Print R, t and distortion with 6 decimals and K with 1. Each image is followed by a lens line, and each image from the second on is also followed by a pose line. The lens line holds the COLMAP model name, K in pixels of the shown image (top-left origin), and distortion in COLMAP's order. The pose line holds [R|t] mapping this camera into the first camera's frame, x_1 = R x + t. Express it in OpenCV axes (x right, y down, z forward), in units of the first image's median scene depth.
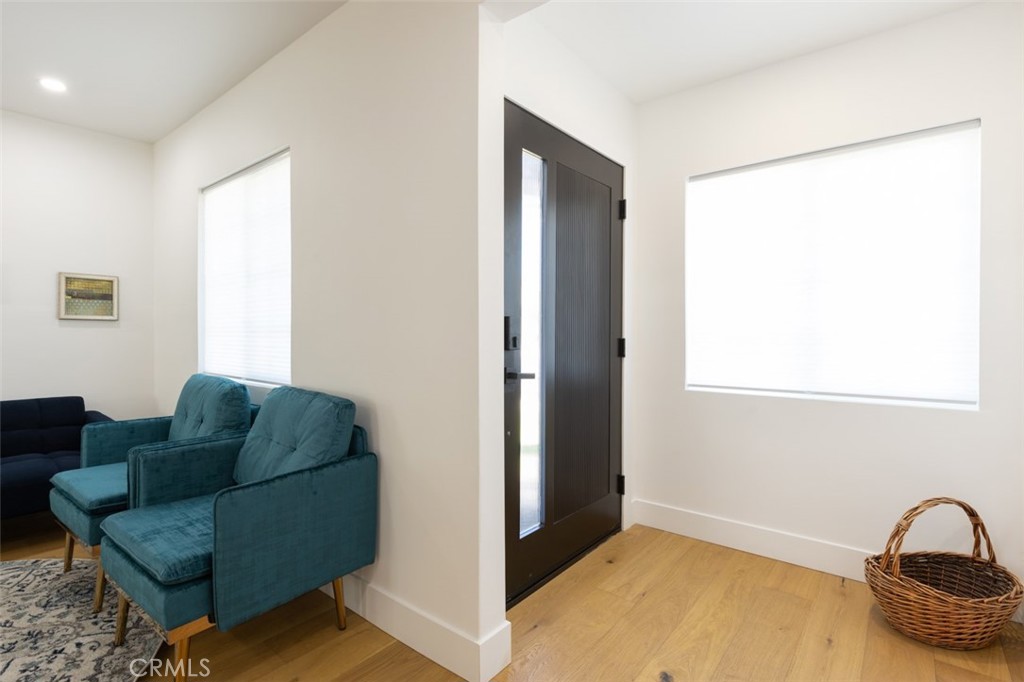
lens RADIAL K [[488.7, 0, 517.4], [0, 488.7, 339.2], [0, 0, 1]] dist [0.002319, -0.000030]
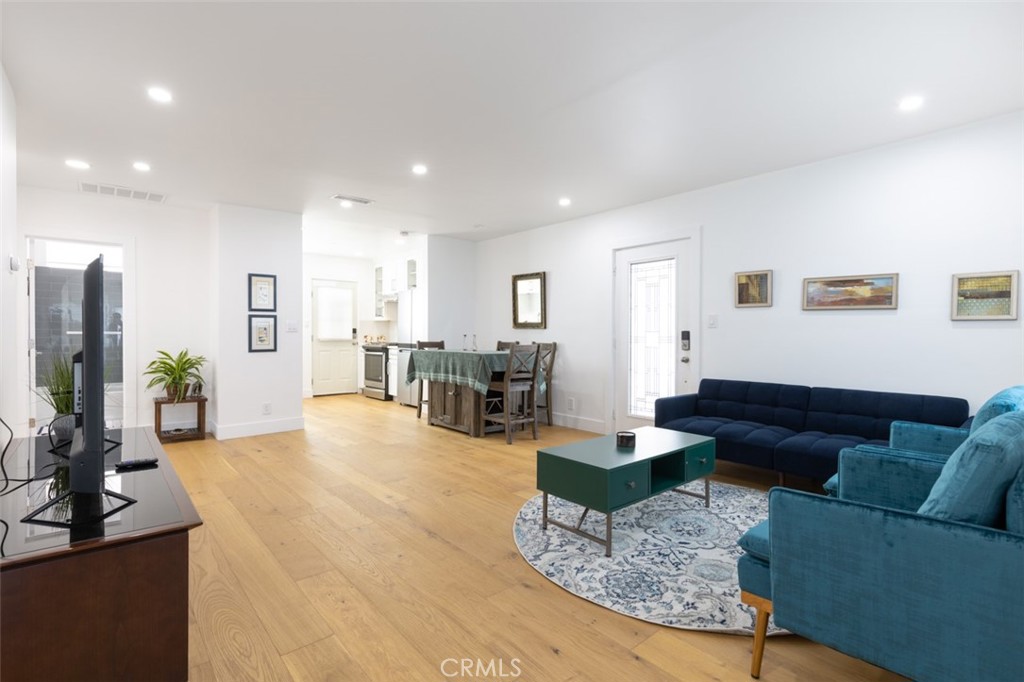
lens RADIAL K [[488.7, 0, 514.3], [0, 488.7, 338.3], [0, 0, 1]] dist [0.002319, -0.000030]
pose [[-0.183214, 0.008547, -0.983036, 0.228919], [-0.014053, 0.999837, 0.011312, -0.002786], [0.982973, 0.015887, -0.183064, 0.294086]]
